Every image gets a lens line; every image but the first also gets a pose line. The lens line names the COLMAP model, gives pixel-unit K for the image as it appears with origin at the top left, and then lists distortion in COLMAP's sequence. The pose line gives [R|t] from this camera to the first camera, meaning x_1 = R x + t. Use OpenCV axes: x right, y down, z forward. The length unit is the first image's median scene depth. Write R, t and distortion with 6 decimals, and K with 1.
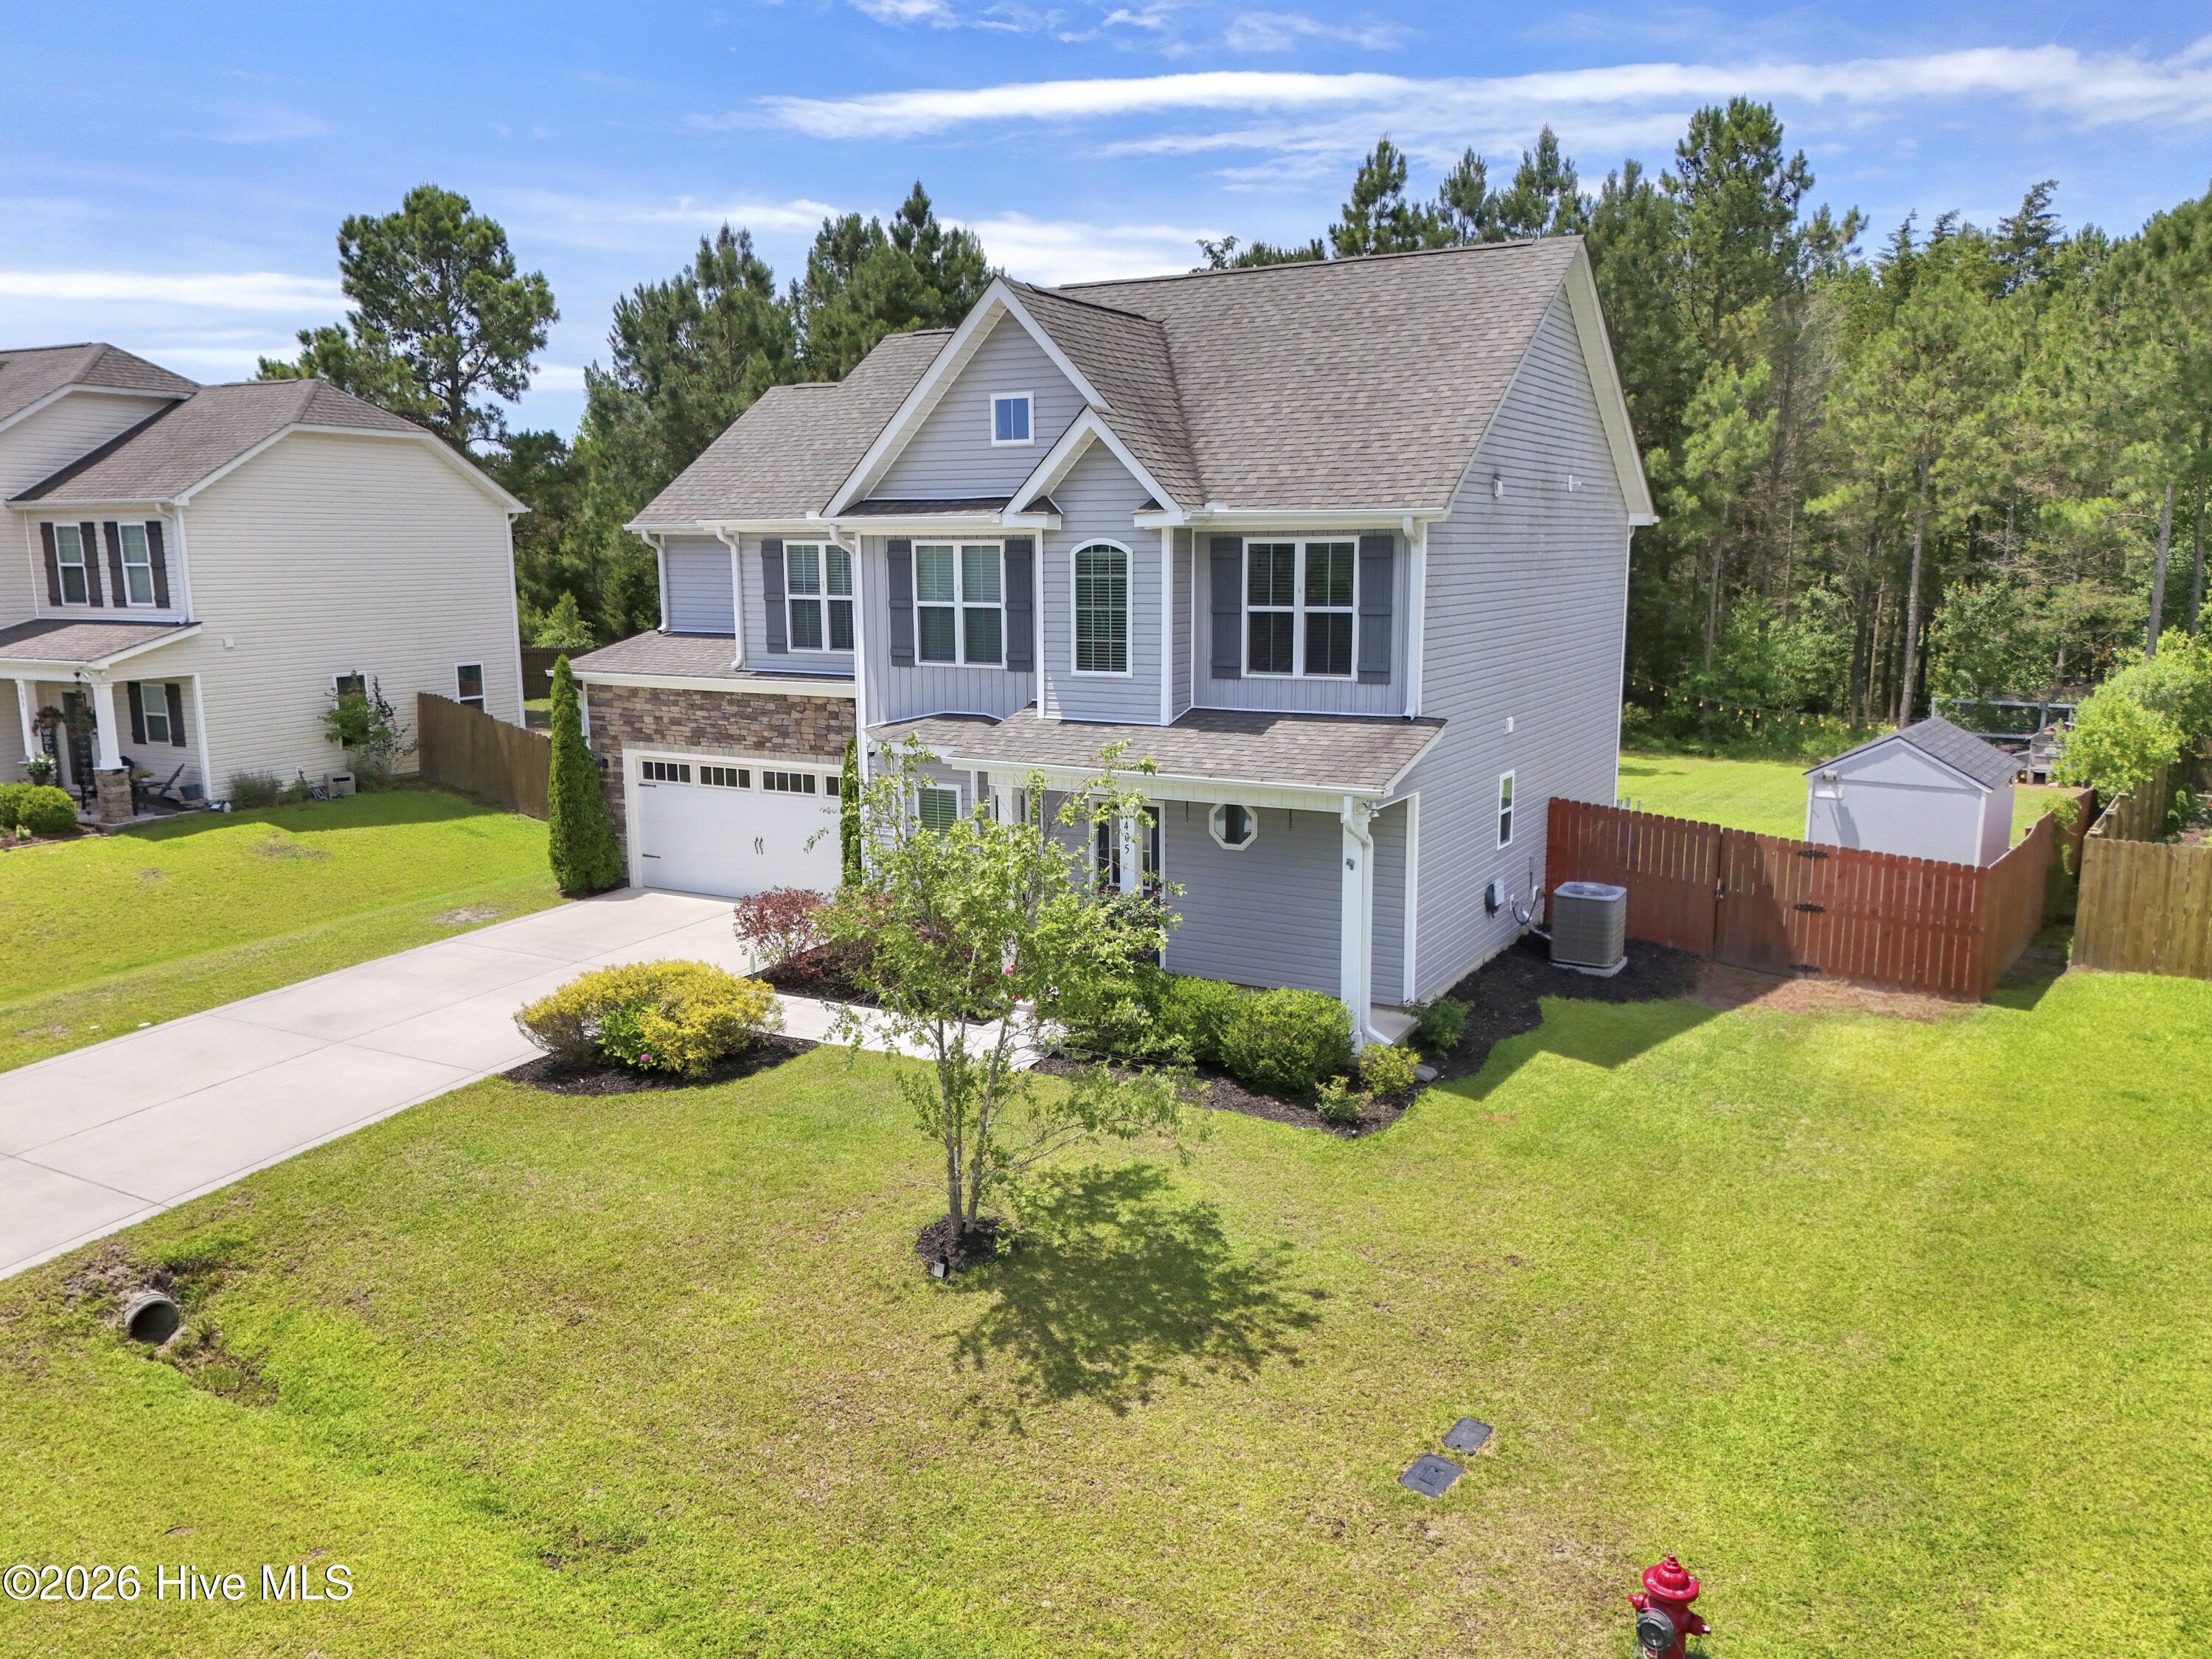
lens RADIAL K [[1634.9, 0, 1106.5], [0, 1634.9, 831.7], [0, 0, 1]] dist [0.076599, -0.079798]
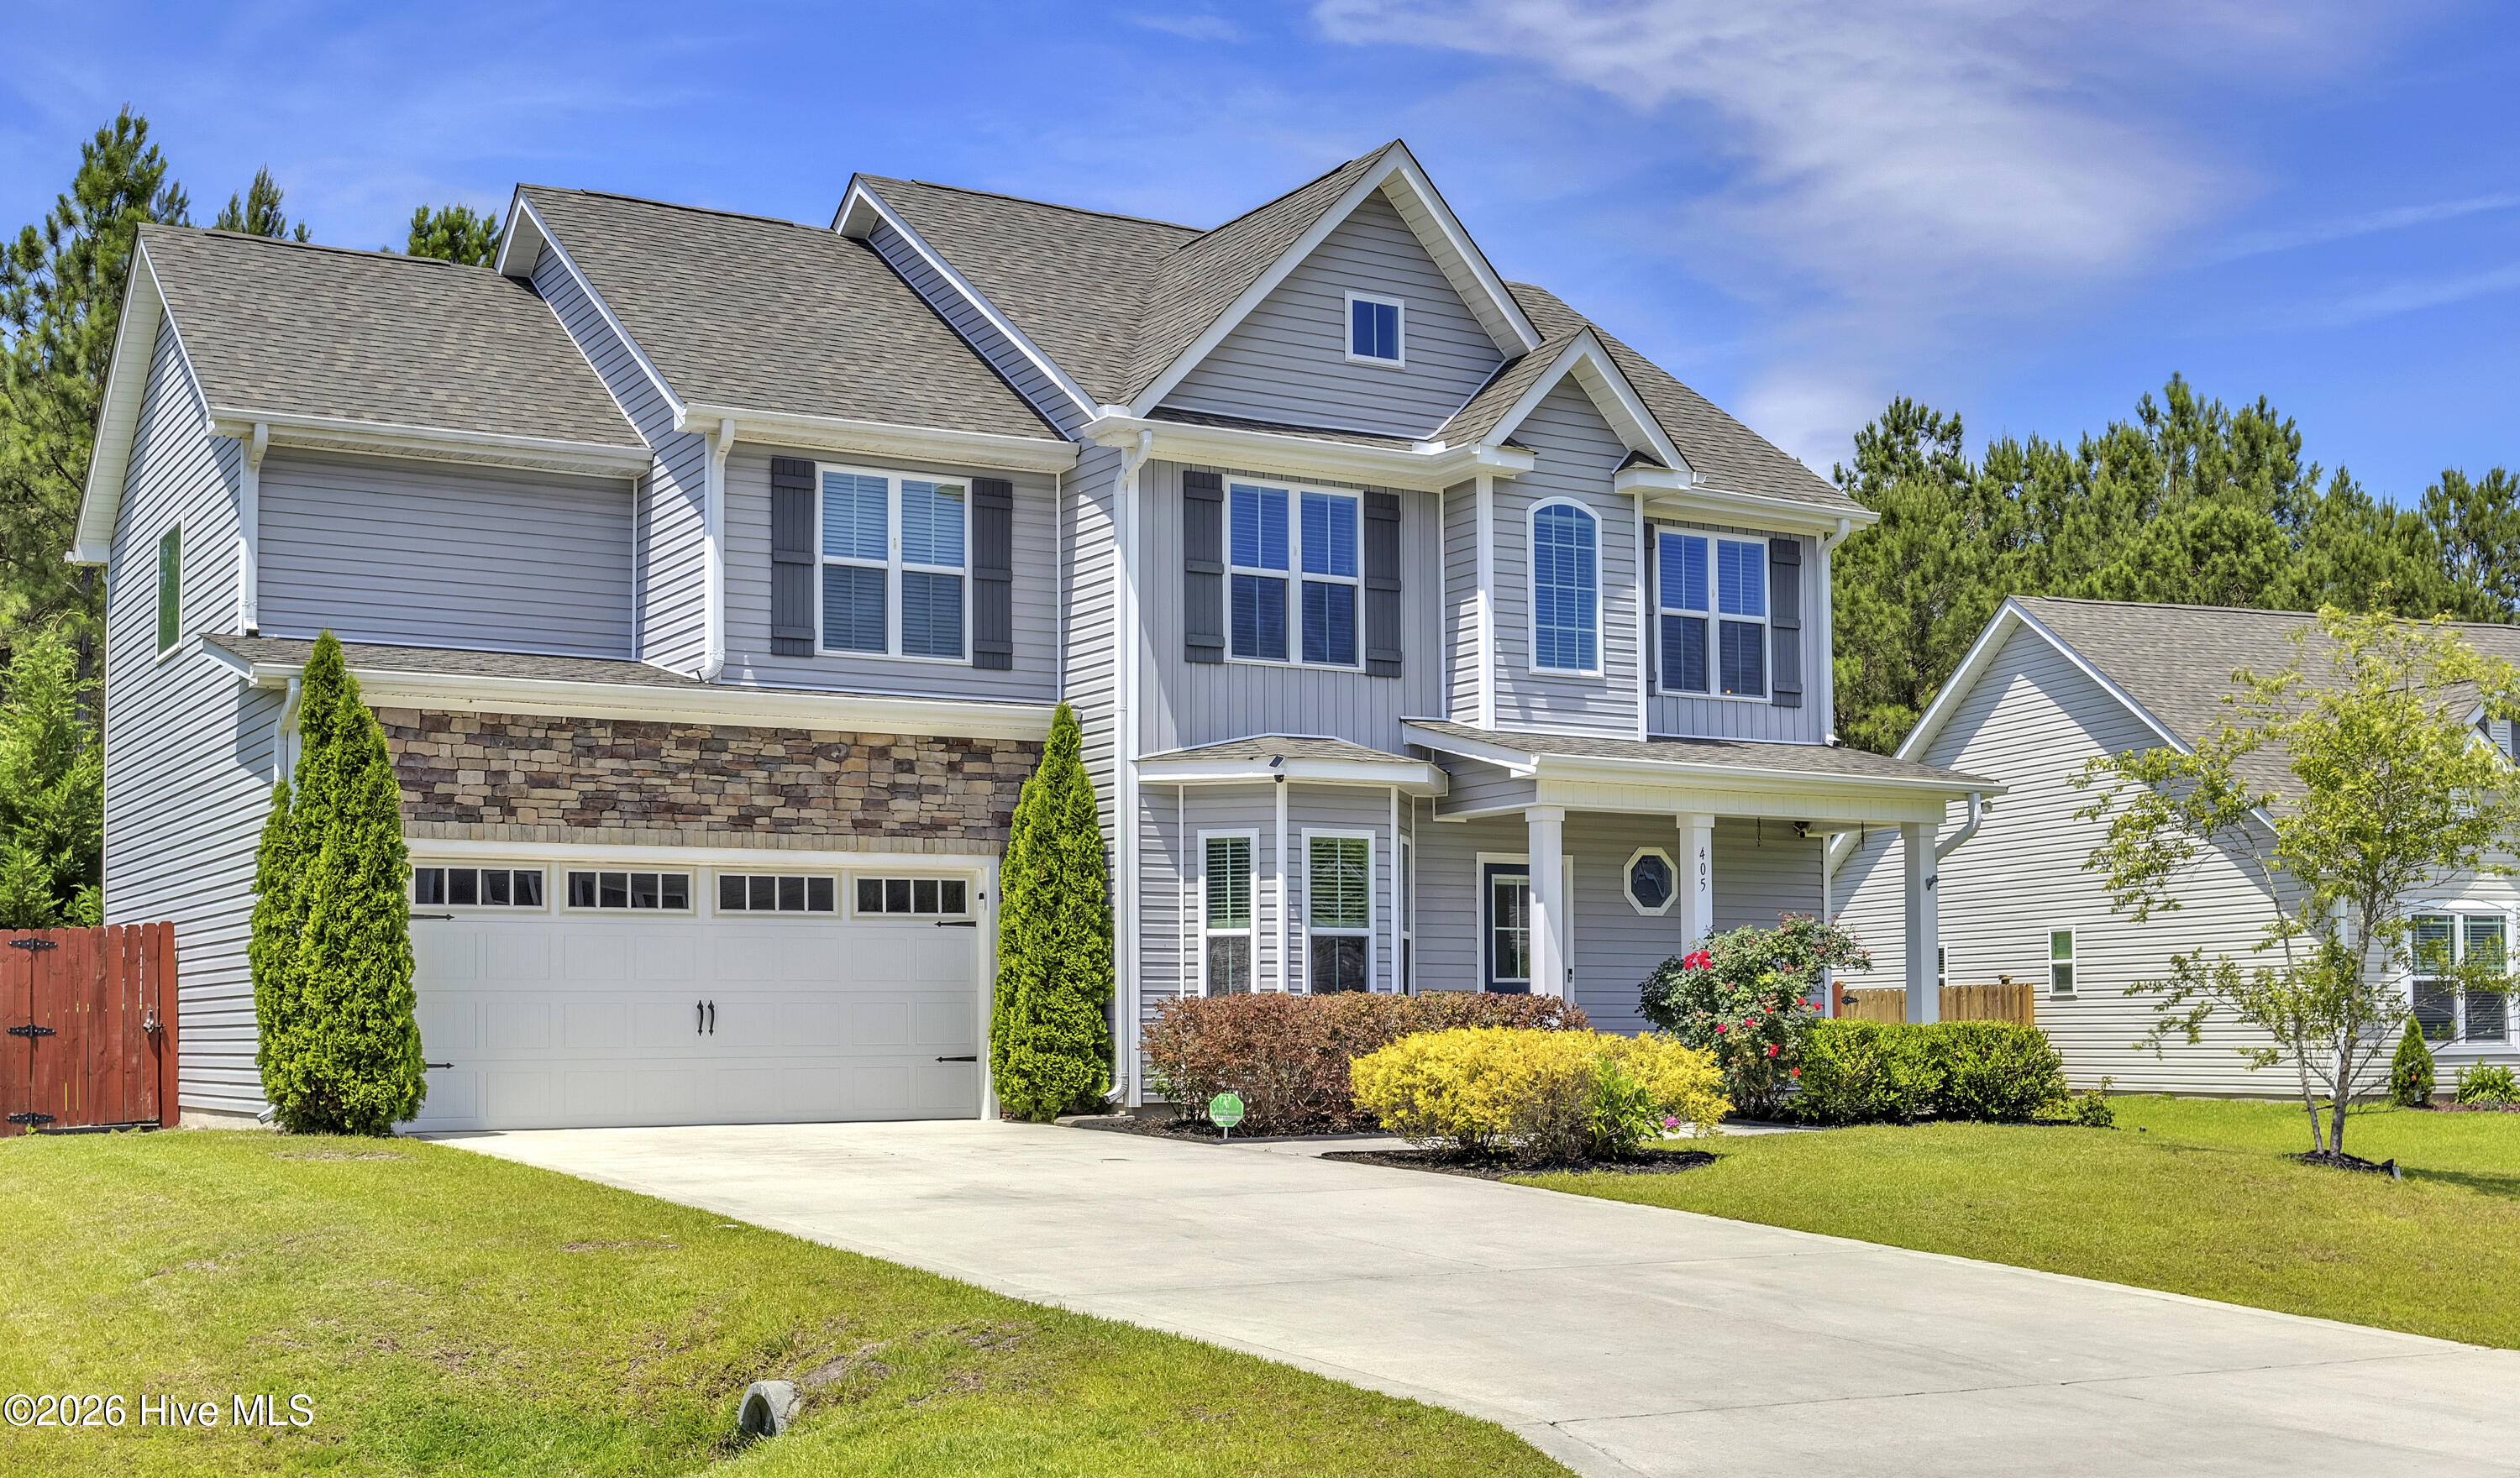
lens RADIAL K [[2772.4, 0, 1227.4], [0, 2772.4, 930.2], [0, 0, 1]] dist [-0.053963, 0.000000]
pose [[0.490096, 0.037310, 0.870870, -0.967833], [0.154450, 0.979558, -0.128886, 0.129949], [-0.857876, 0.197672, 0.474315, 0.455761]]
